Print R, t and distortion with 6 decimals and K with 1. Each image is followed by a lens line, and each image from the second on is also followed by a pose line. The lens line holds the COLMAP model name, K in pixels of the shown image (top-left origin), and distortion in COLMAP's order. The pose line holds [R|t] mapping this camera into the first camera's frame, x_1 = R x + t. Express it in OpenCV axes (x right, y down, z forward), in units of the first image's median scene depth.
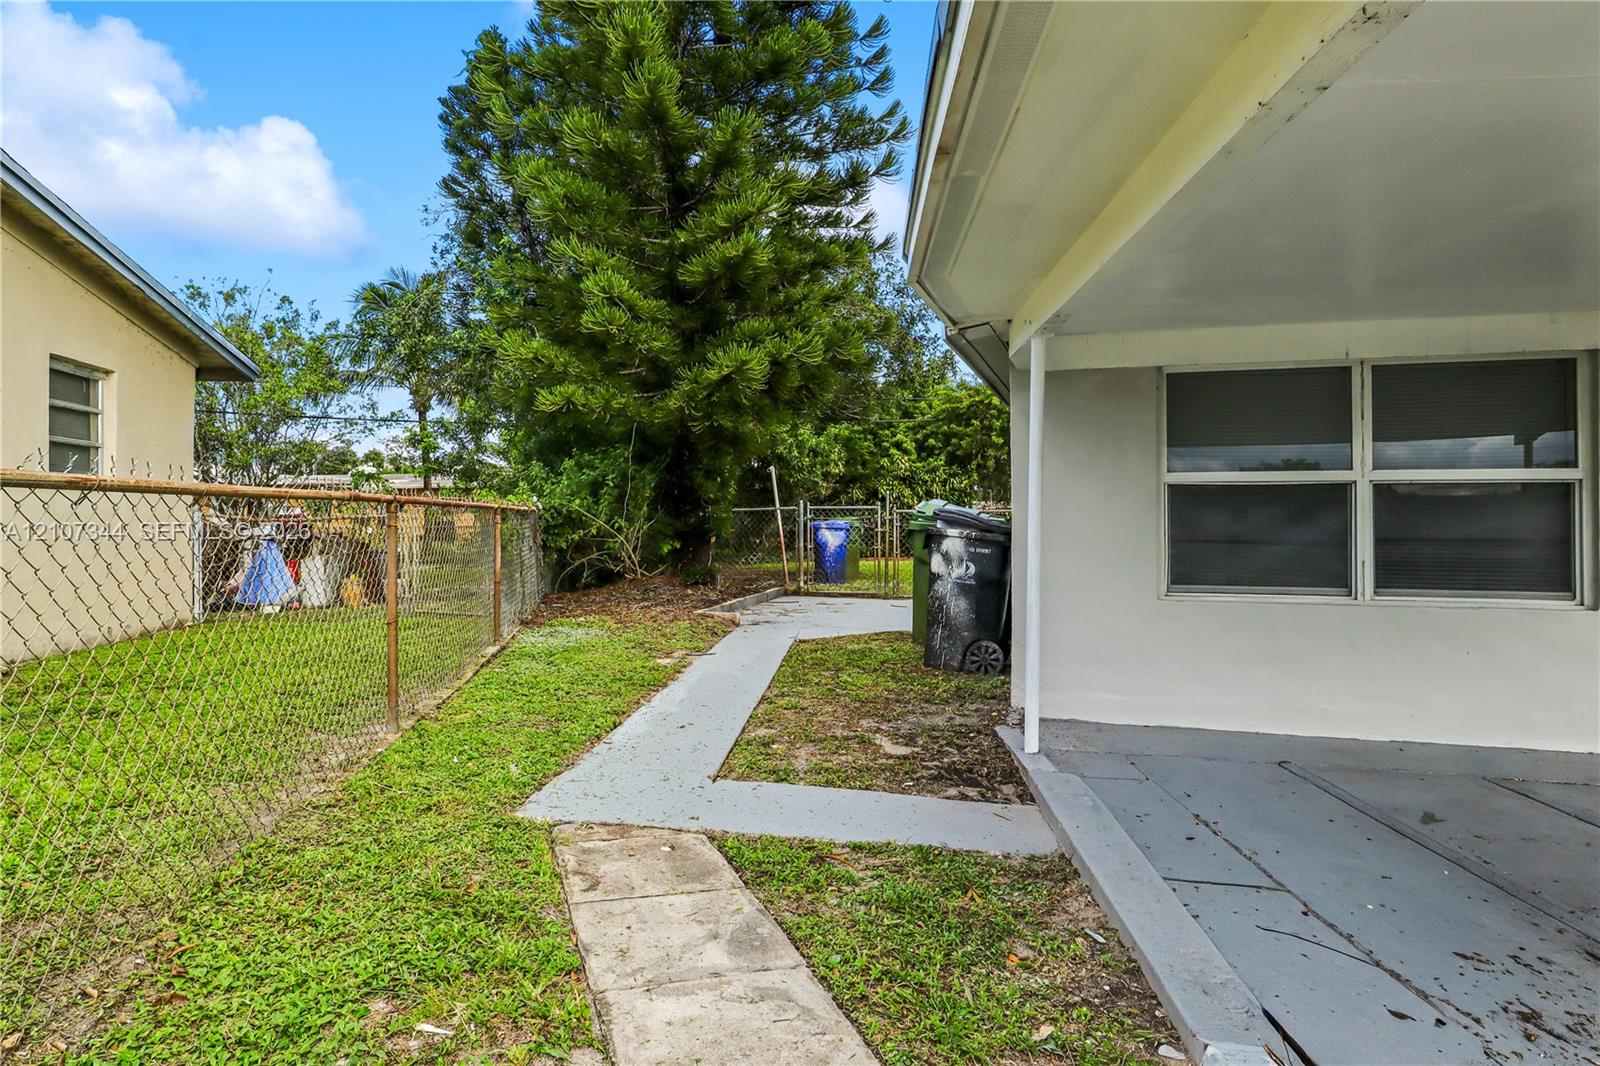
lens RADIAL K [[899.7, 0, 770.3], [0, 899.7, 511.1], [0, 0, 1]] dist [-0.023660, 0.010454]
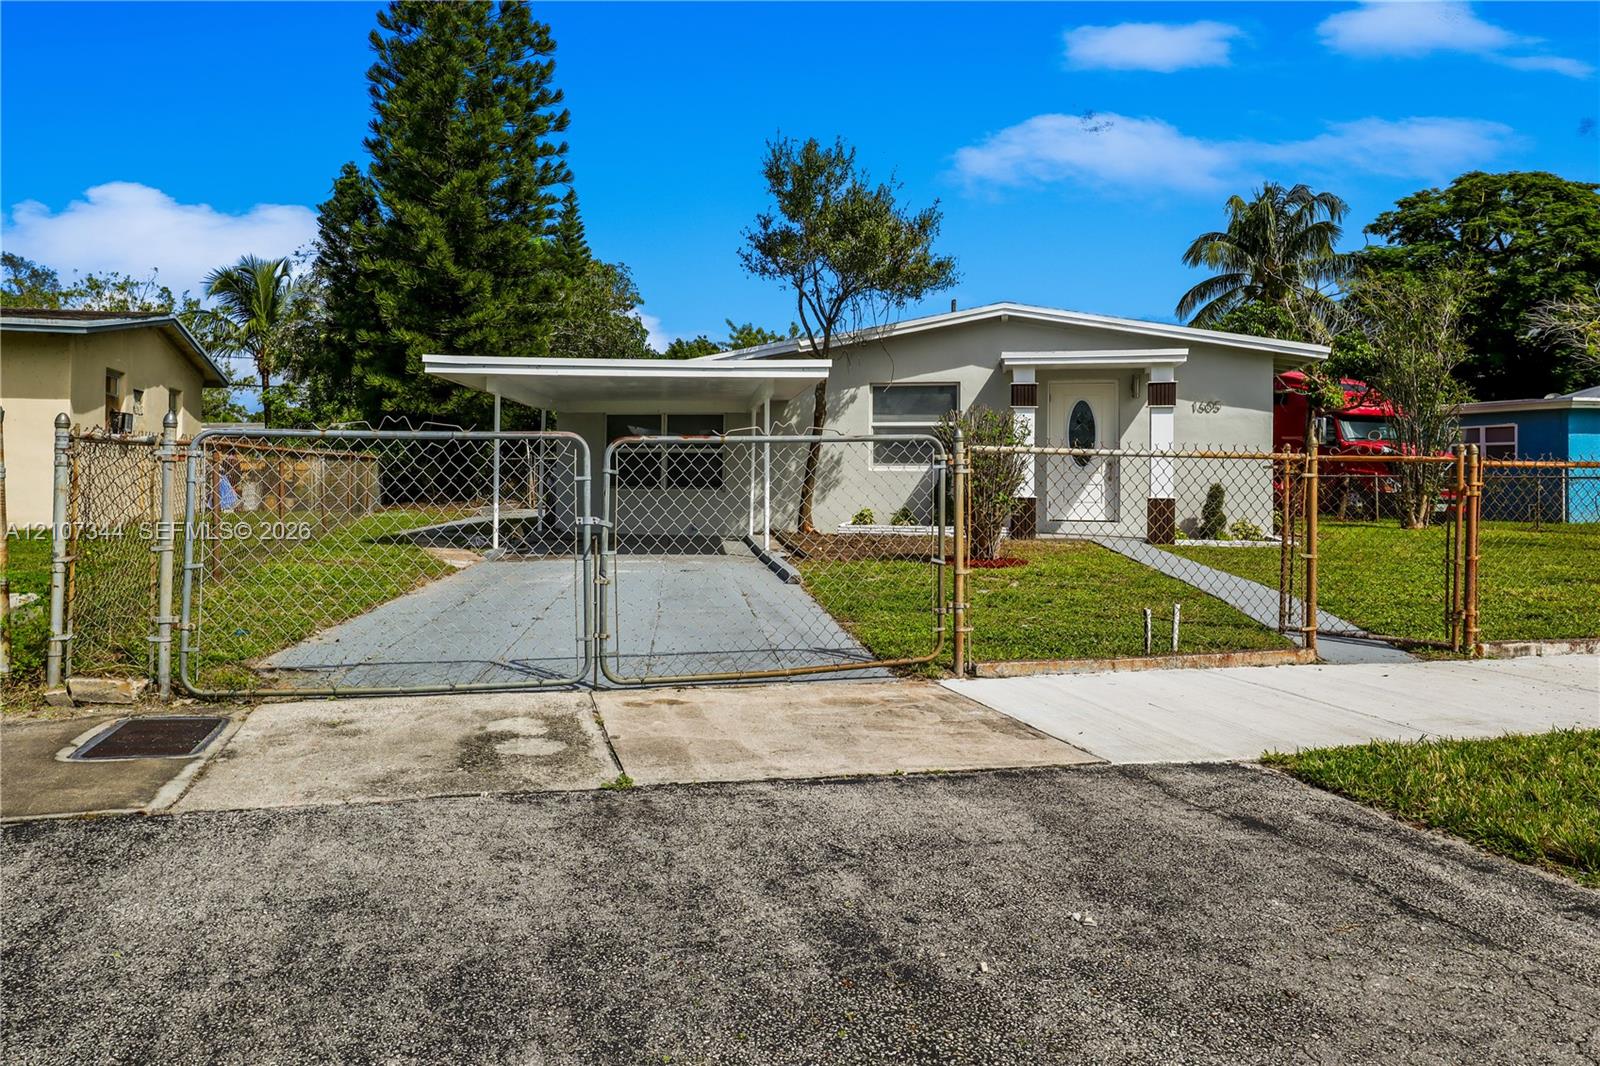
lens RADIAL K [[1169.0, 0, 714.8], [0, 1169.0, 456.3], [0, 0, 1]] dist [-0.034406, 0.040800]
pose [[0.997882, 0.012566, 0.063822, 0.260578], [-0.012159, 0.999903, -0.006766, 0.002280], [-0.063901, 0.005975, 0.997938, -1.350332]]
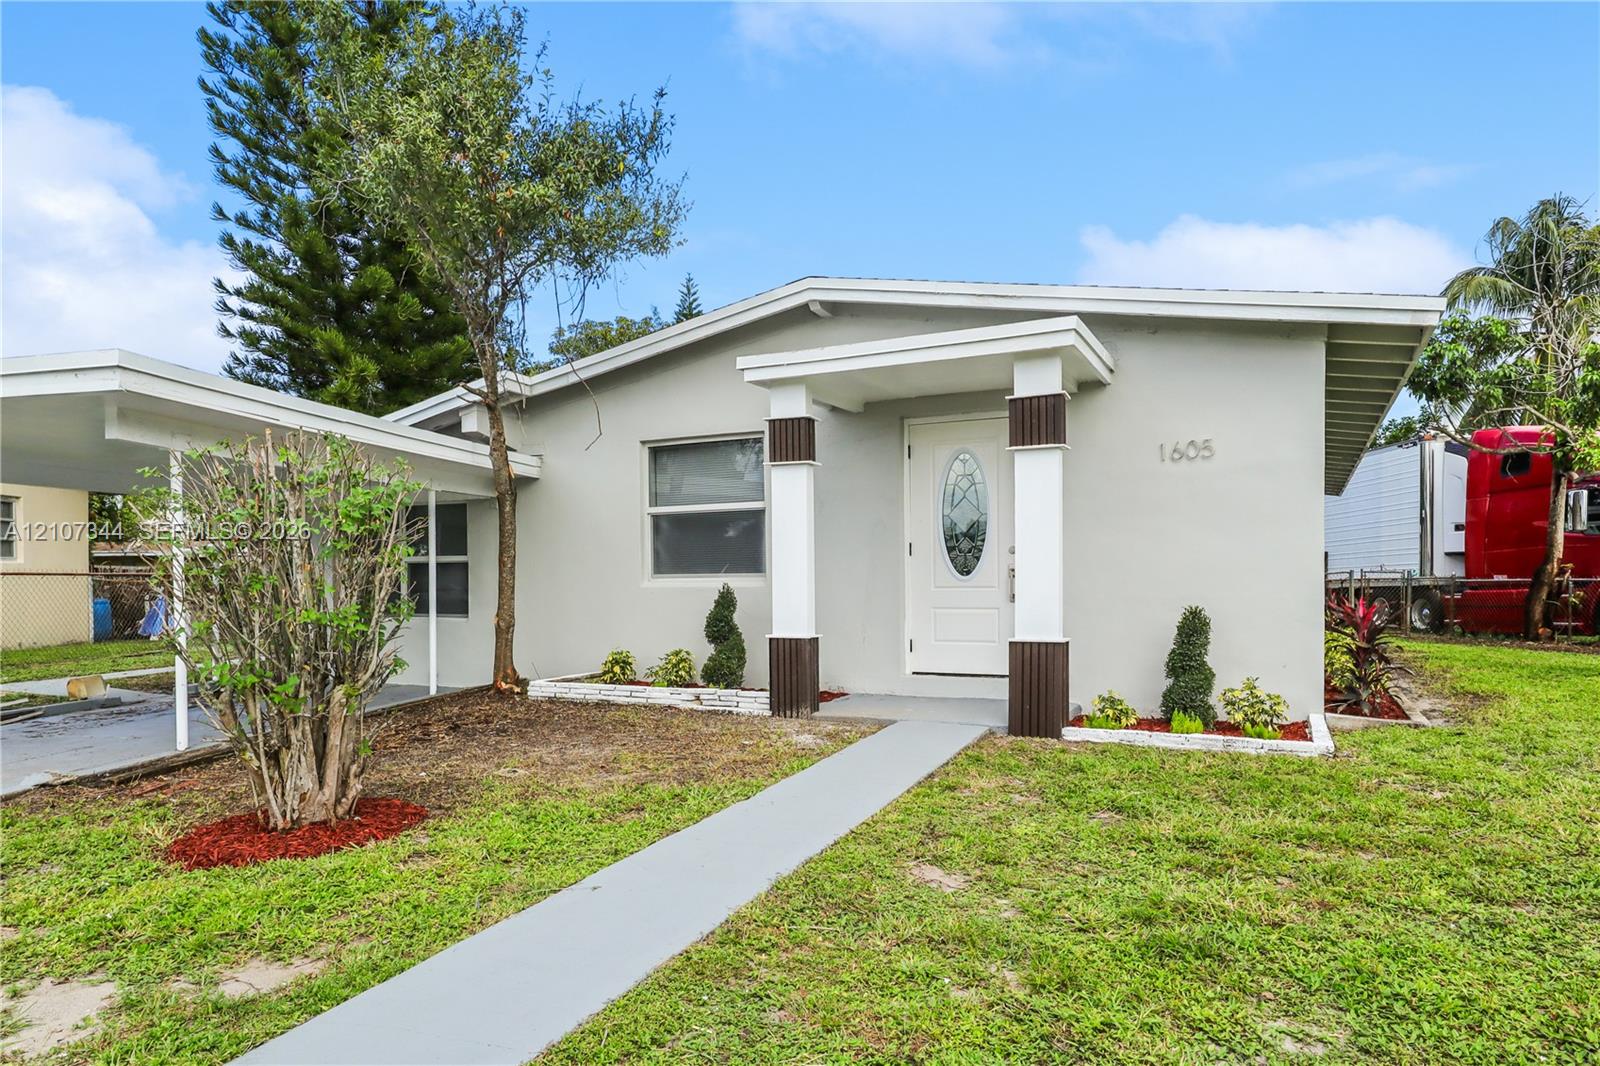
lens RADIAL K [[976.1, 0, 882.9], [0, 976.1, 601.8], [0, 0, 1]] dist [0.008174, 0.005463]
pose [[0.988560, 0.001044, -0.150826, 0.946987], [0.004311, 0.999372, 0.035169, -0.006864], [0.150768, -0.035417, 0.987935, -0.474930]]
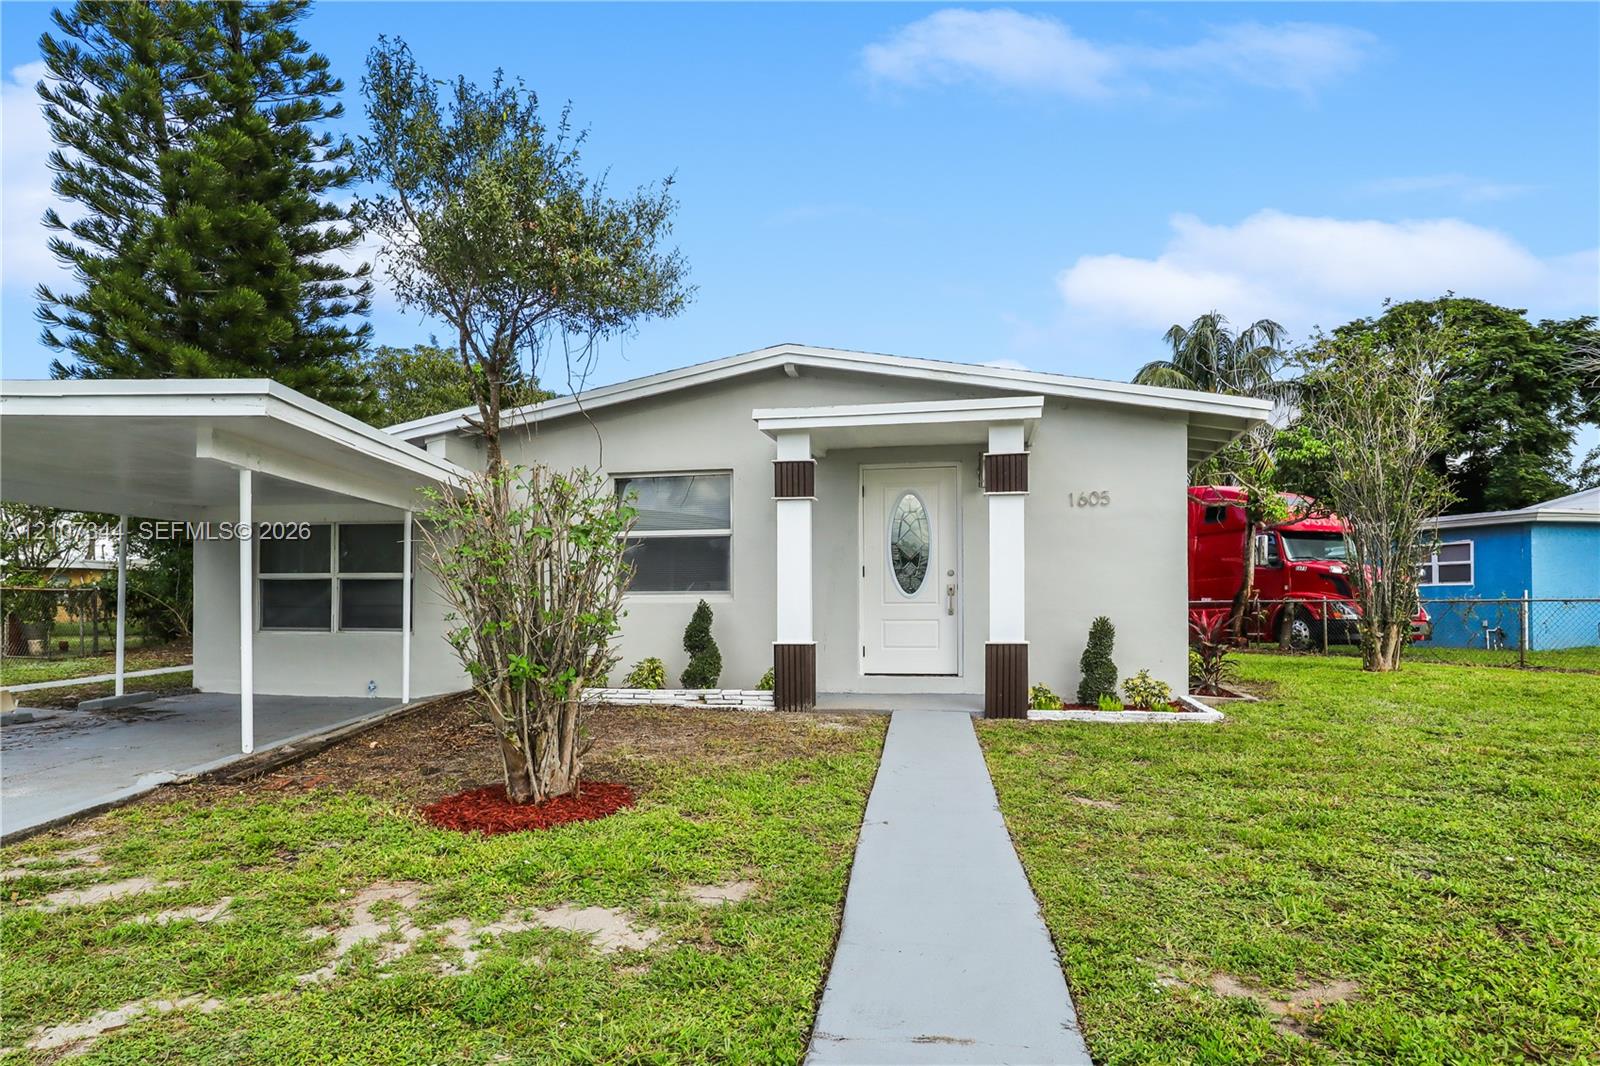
lens RADIAL K [[899.7, 0, 838.3], [0, 899.7, 597.5], [0, 0, 1]] dist [-0.023660, 0.010454]
pose [[0.994732, 0.001824, 0.102498, 0.738232], [-0.002507, 0.999975, 0.006538, -0.001720], [-0.102484, -0.006760, 0.994712, -0.564115]]
